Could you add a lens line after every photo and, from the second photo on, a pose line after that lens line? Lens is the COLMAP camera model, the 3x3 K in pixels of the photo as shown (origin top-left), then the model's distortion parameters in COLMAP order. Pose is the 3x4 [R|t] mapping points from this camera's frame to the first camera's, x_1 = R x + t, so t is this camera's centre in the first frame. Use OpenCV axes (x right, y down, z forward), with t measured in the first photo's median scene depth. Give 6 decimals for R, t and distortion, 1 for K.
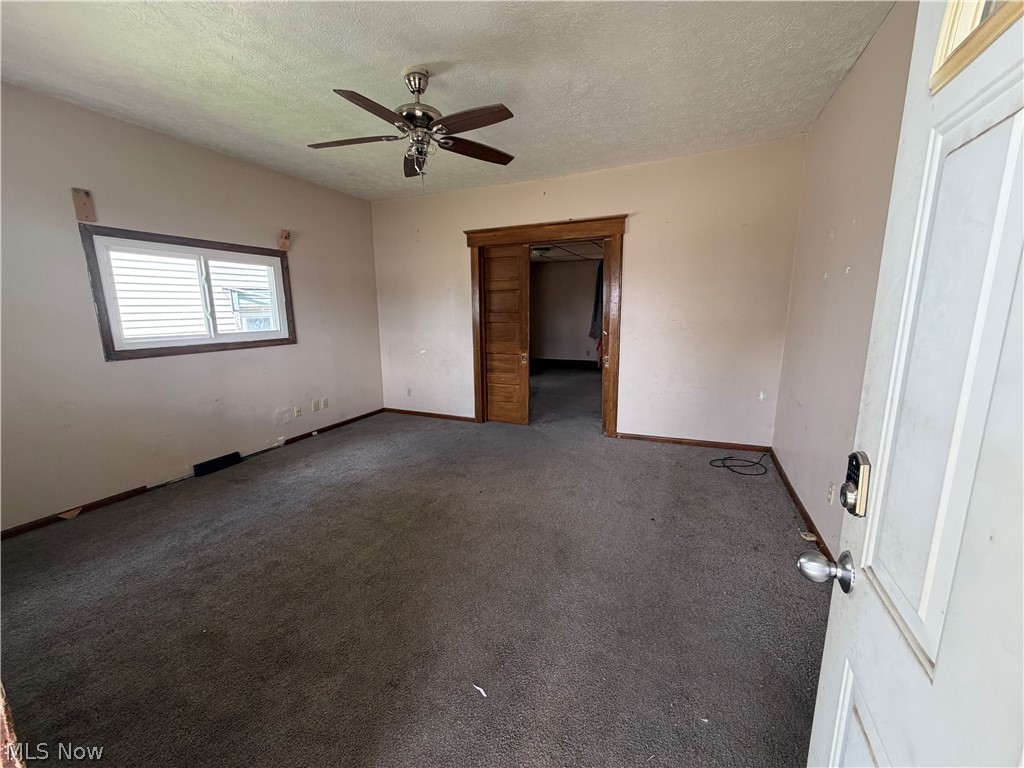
lens RADIAL K [[410.4, 0, 512.0], [0, 410.4, 384.0], [0, 0, 1]] dist [-0.000483, -0.000050]
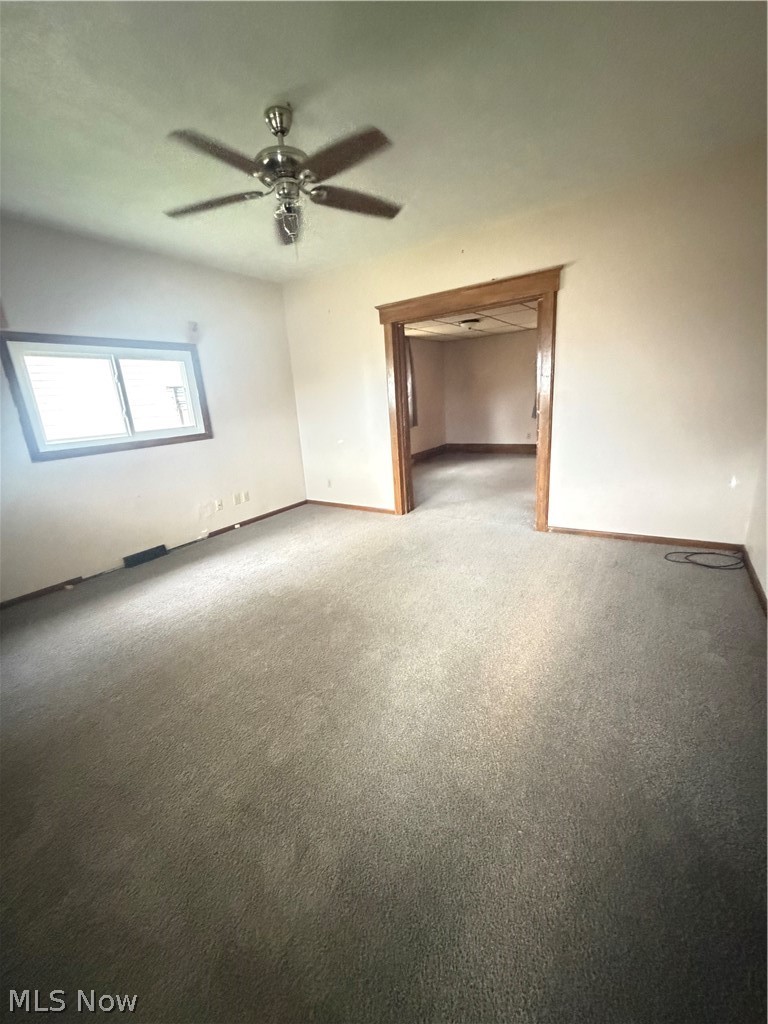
lens RADIAL K [[408.6, 0, 384.0], [0, 408.6, 512.0], [0, 0, 1]] dist [-0.001588, -0.000238]
pose [[0.983576, -0.004878, -0.180429, 0.073150], [0.022924, 0.994916, 0.098068, -0.007560], [0.179033, -0.100594, 0.978687, 0.080488]]
